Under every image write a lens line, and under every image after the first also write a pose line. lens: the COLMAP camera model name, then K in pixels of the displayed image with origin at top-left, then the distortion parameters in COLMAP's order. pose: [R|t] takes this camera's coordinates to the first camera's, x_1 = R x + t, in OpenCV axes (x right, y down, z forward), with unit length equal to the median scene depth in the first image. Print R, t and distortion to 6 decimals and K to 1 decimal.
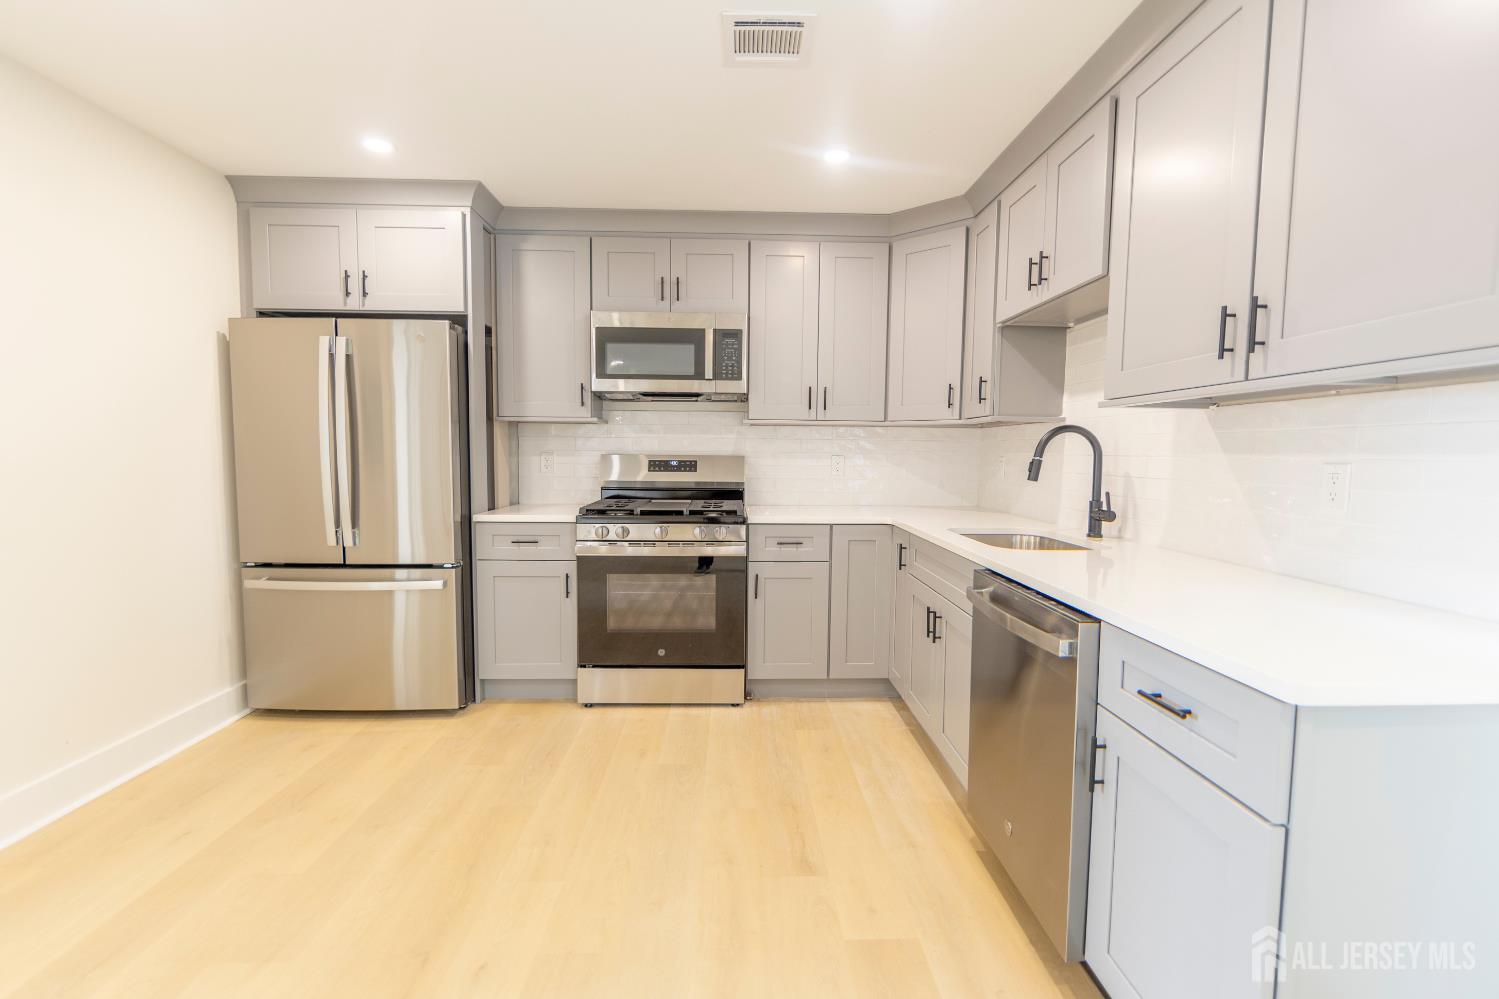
lens RADIAL K [[687.6, 0, 779.1], [0, 687.6, 503.6], [0, 0, 1]] dist [0.003330, 0.000709]
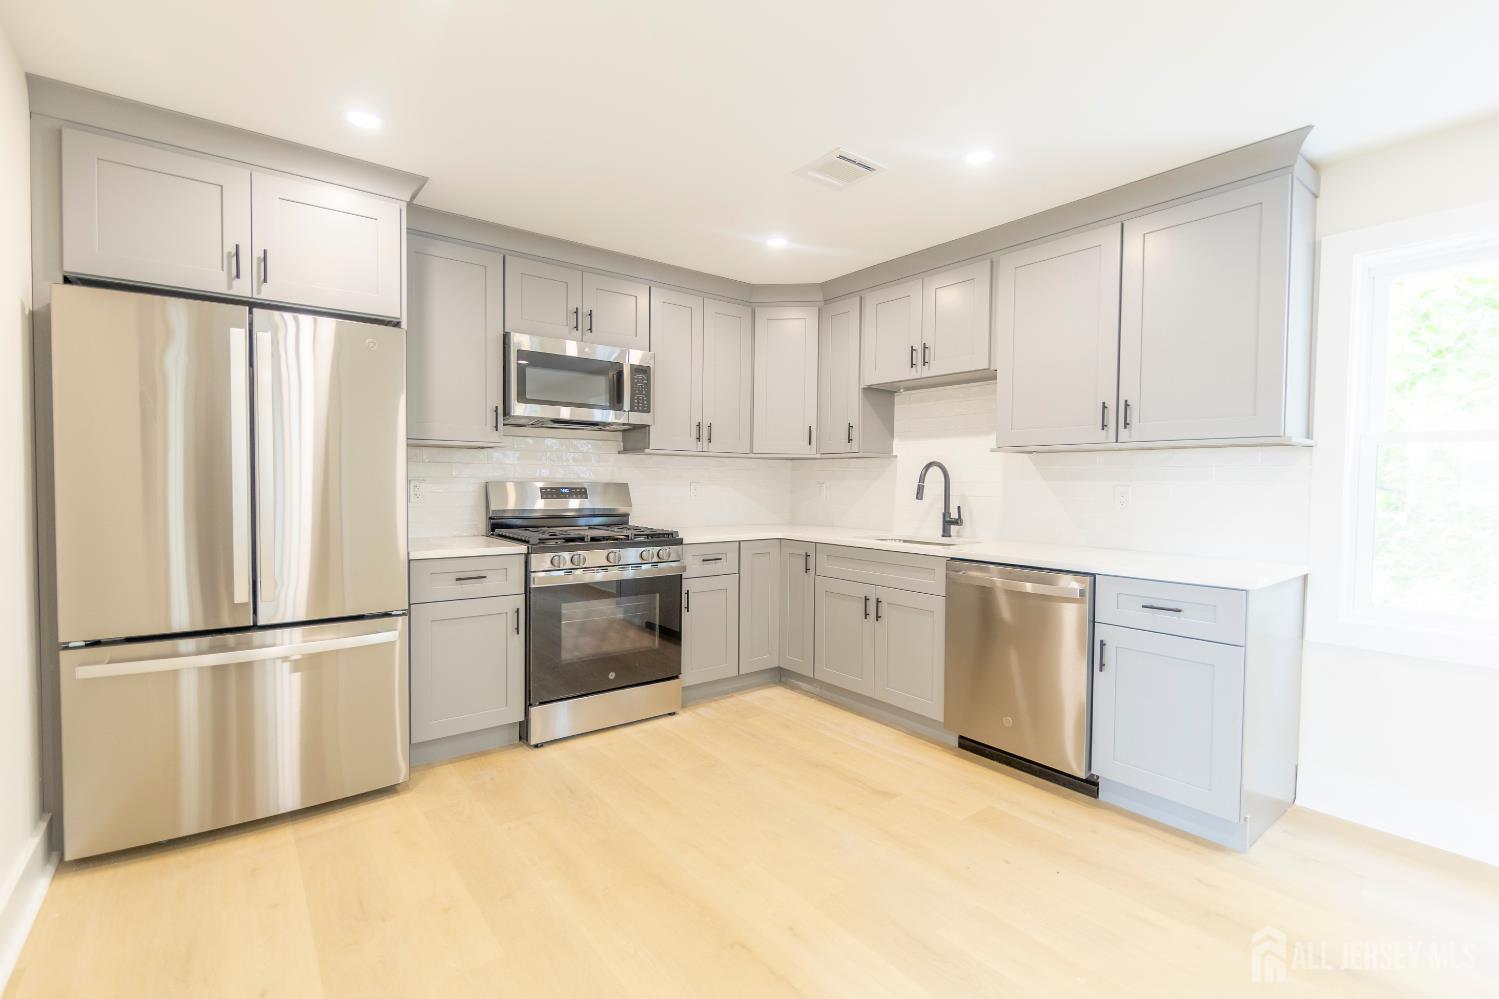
lens RADIAL K [[687.6, 0, 763.3], [0, 687.6, 500.5], [0, 0, 1]] dist [0.003330, 0.000709]
pose [[0.796986, -0.018261, 0.603722, -0.598318], [0.044501, 0.998602, -0.028542, -0.003813], [-0.602357, 0.049614, 0.796684, 0.040656]]
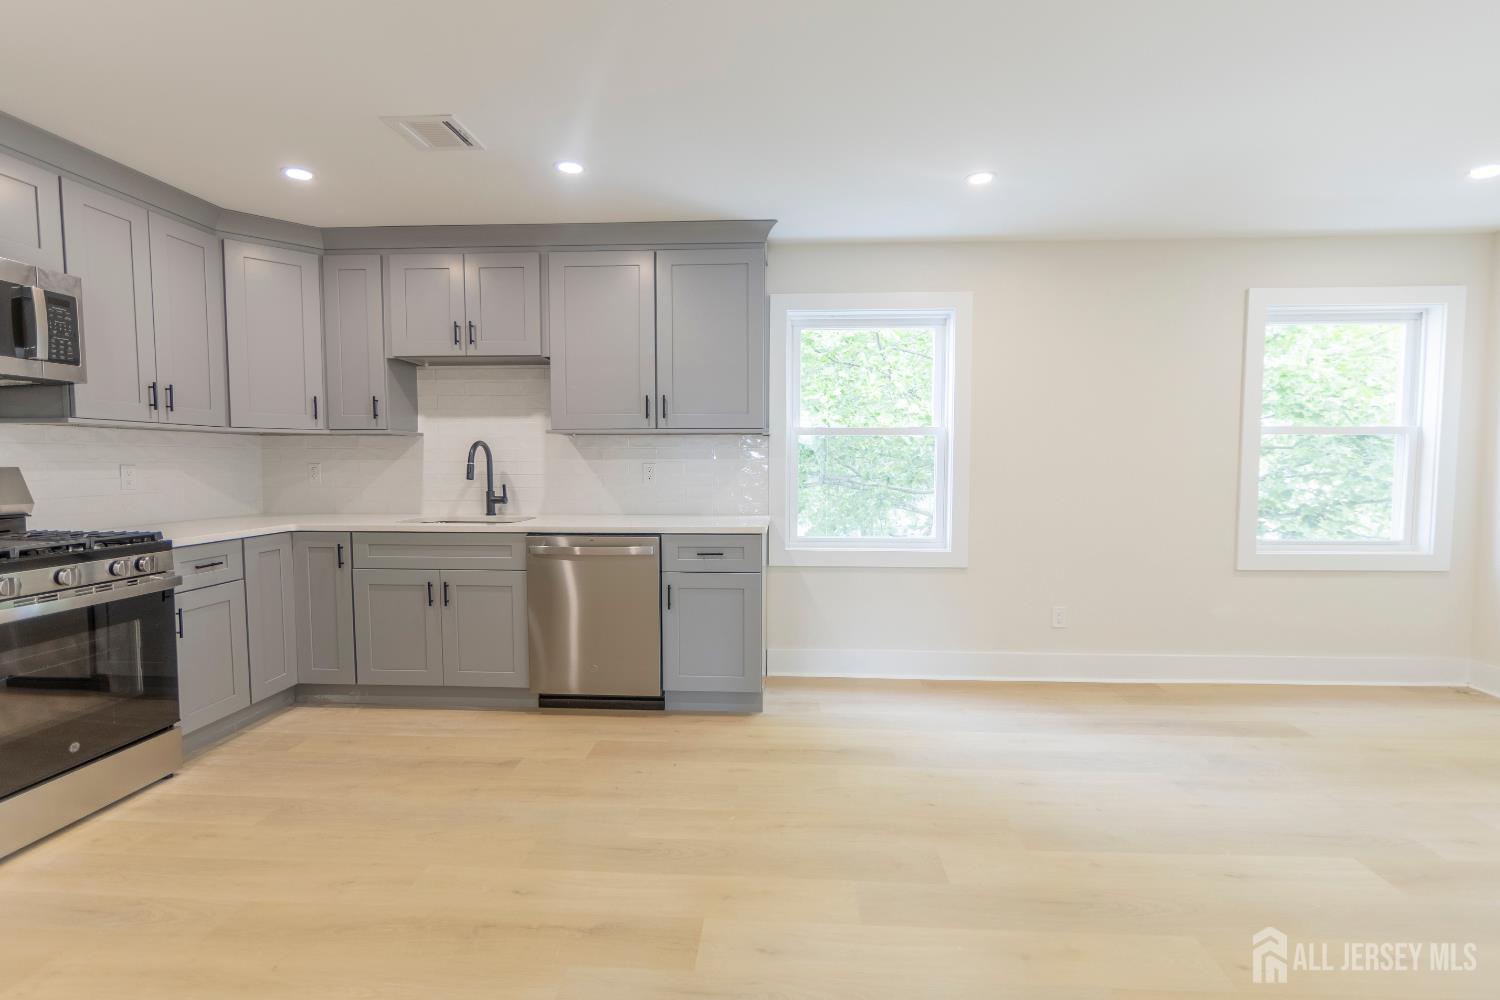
lens RADIAL K [[688.0, 0, 773.9], [0, 688.0, 504.2], [0, 0, 1]] dist [0.003330, 0.000709]
pose [[0.059133, -0.074072, 0.995498, -0.806812], [0.076495, 0.994647, 0.069464, -0.025833], [-0.995315, 0.072043, 0.064482, 0.223502]]
